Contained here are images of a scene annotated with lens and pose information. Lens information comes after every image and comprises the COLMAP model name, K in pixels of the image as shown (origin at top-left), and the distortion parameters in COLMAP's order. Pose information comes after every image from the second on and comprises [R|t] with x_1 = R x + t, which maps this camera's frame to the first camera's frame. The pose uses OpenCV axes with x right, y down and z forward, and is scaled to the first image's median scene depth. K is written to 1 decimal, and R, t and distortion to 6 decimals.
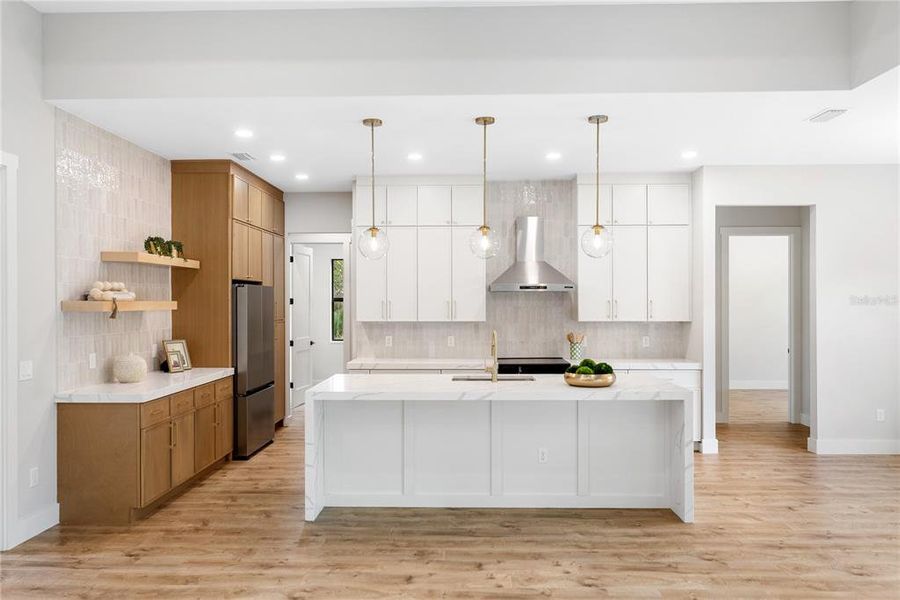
lens RADIAL K [[654.5, 0, 449.7], [0, 654.5, 302.6], [0, 0, 1]] dist [-0.003491, -0.001708]
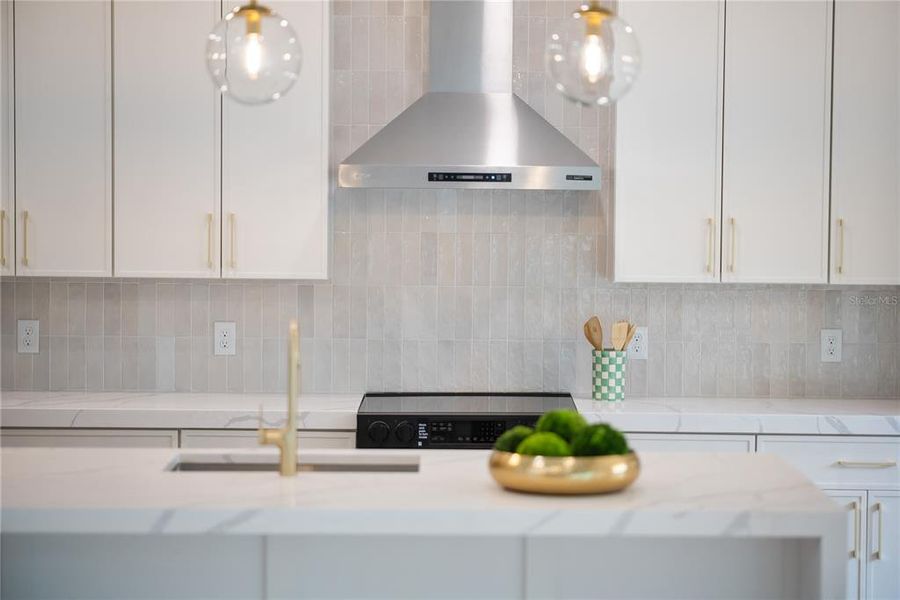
lens RADIAL K [[2211.0, 0, 463.1], [0, 2211.0, 299.5], [0, 0, 1]] dist [0.120304, -0.091602]
pose [[0.999499, 0.009194, 0.030274, 0.104920], [-0.010875, 0.998380, 0.055855, -0.026865], [-0.029711, -0.056156, 0.997980, -0.100297]]
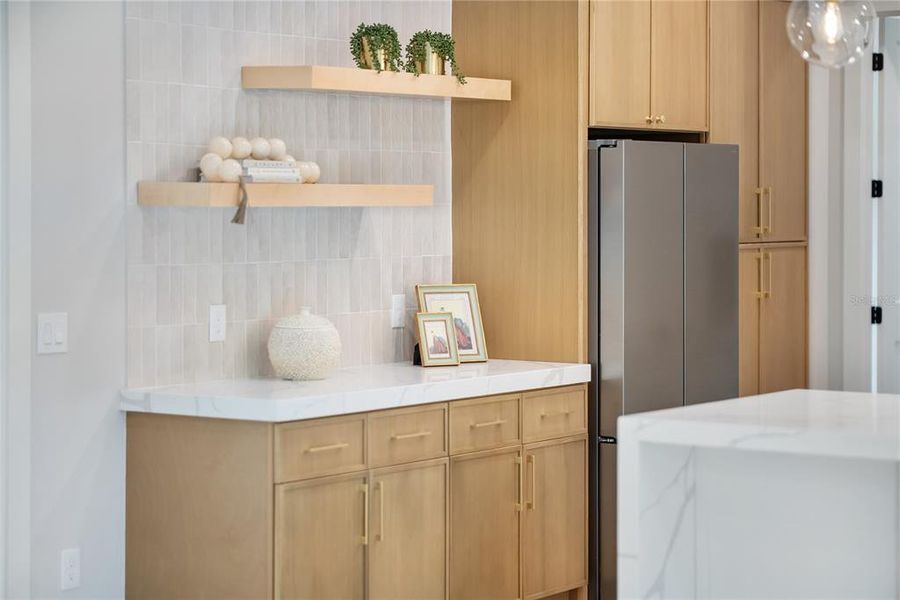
lens RADIAL K [[2232.1, 0, 450.3], [0, 2232.1, 199.8], [0, 0, 1]] dist [0.038419, 0.505718]
pose [[0.836976, 0.003485, -0.547229, 0.319383], [-0.003693, 0.999993, 0.000719, 0.005650], [0.547227, 0.001419, 0.836983, -0.117118]]
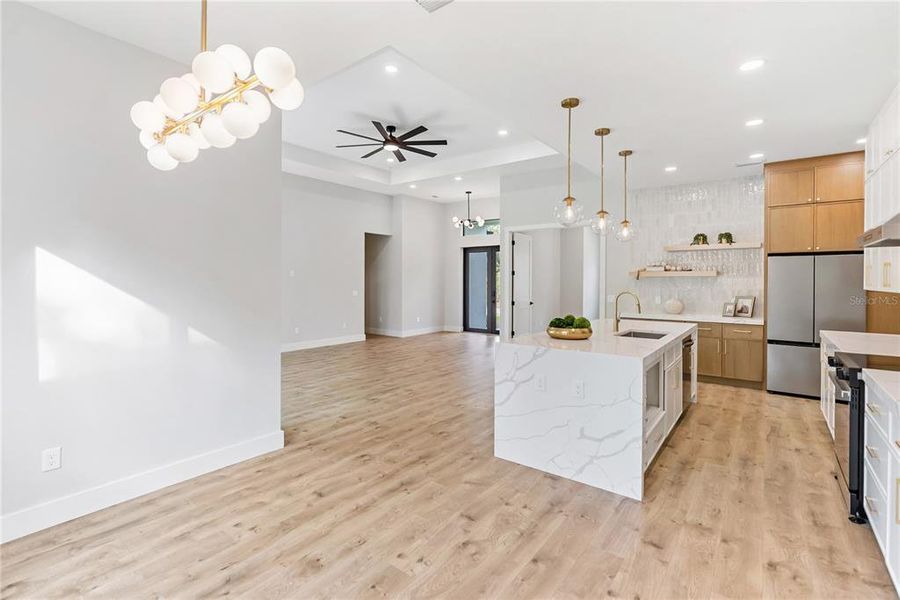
lens RADIAL K [[412.4, 0, 450.3], [0, 412.4, 278.5], [0, 0, 1]] dist [-0.001669, 0.000495]
pose [[-0.590349, 0.000593, -0.807148, 0.771156], [-0.003345, 0.999989, 0.003181, 0.014964], [0.807142, 0.004578, -0.590340, 1.044534]]
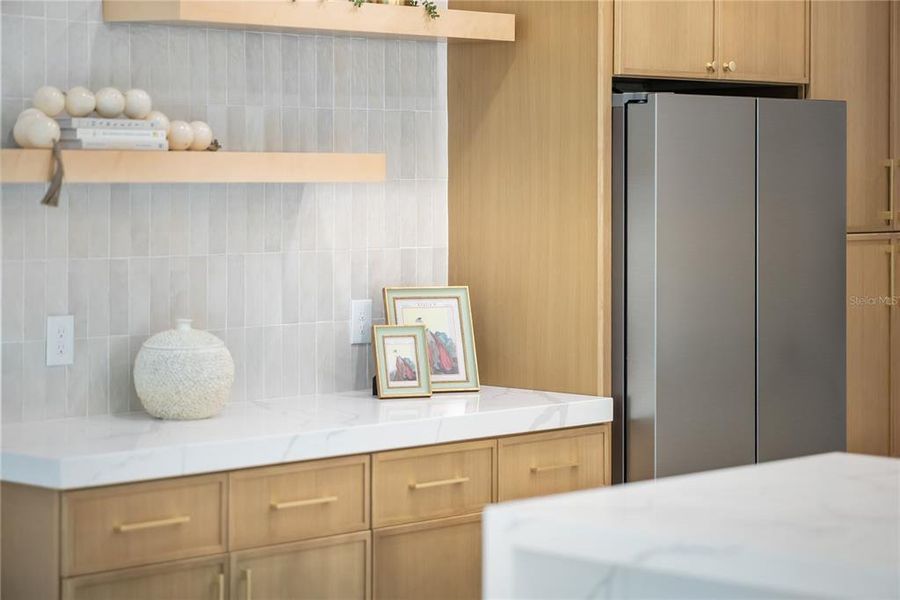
lens RADIAL K [[2232.1, 0, 450.3], [0, 2232.1, 199.8], [0, 0, 1]] dist [0.038419, 0.505718]
pose [[0.743236, 0.014255, -0.668877, 0.261646], [-0.006782, 0.999882, 0.013773, 0.004369], [0.668995, -0.005701, 0.743245, 0.274556]]
